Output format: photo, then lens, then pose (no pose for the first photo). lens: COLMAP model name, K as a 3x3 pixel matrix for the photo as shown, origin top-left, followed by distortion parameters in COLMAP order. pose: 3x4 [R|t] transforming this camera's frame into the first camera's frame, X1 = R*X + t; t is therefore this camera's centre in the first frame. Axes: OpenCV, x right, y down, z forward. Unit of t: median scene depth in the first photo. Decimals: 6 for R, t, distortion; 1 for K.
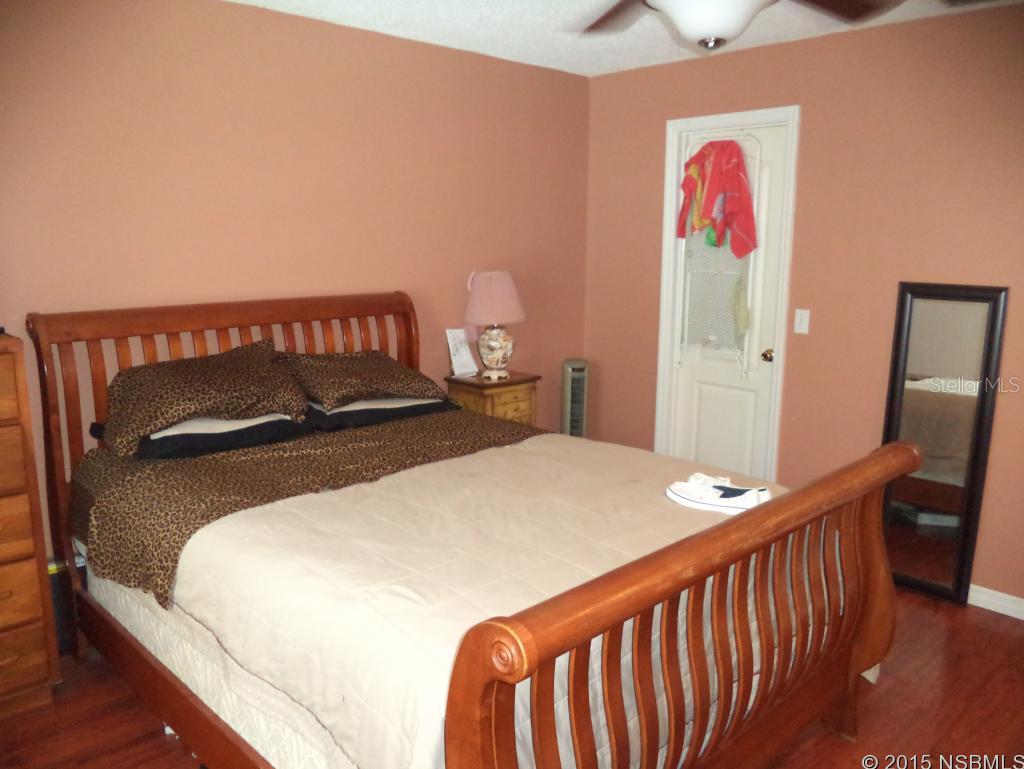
lens RADIAL K [[809.5, 0, 507.3], [0, 809.5, 382.4], [0, 0, 1]] dist [-0.007373, -0.002888]
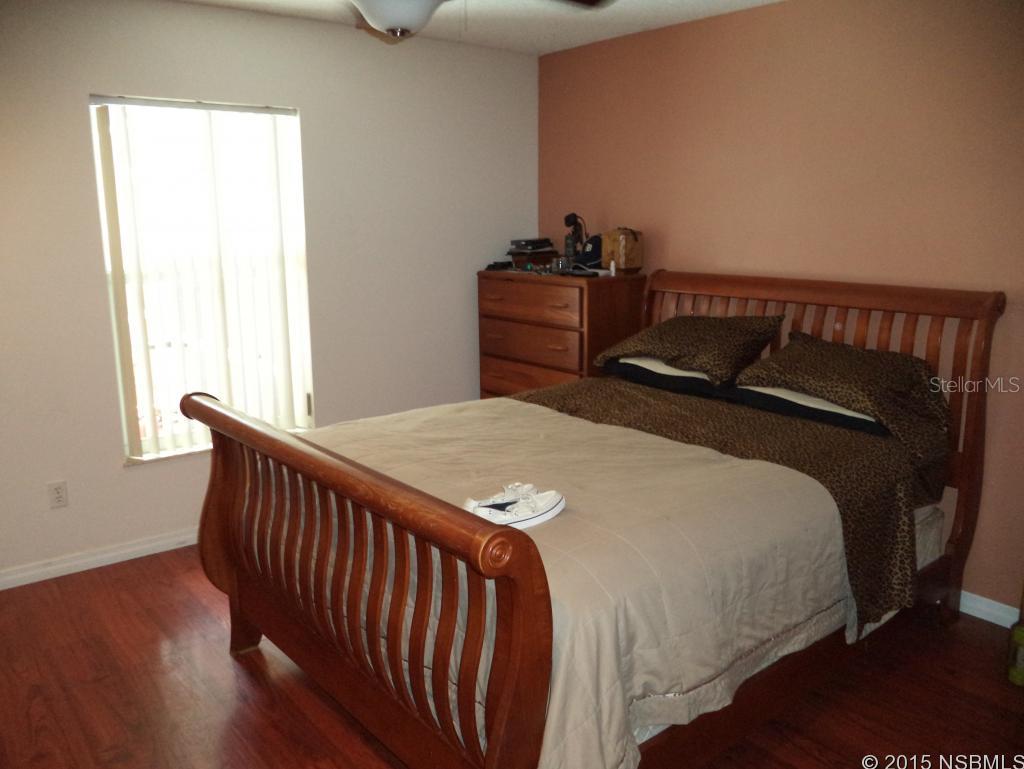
lens RADIAL K [[809.5, 0, 507.3], [0, 809.5, 382.4], [0, 0, 1]] dist [-0.007373, -0.002888]
pose [[-0.076717, 0.201139, -0.976554, 0.858220], [-0.174073, 0.961696, 0.211753, -0.142698], [0.981740, 0.186236, -0.038765, 0.748148]]
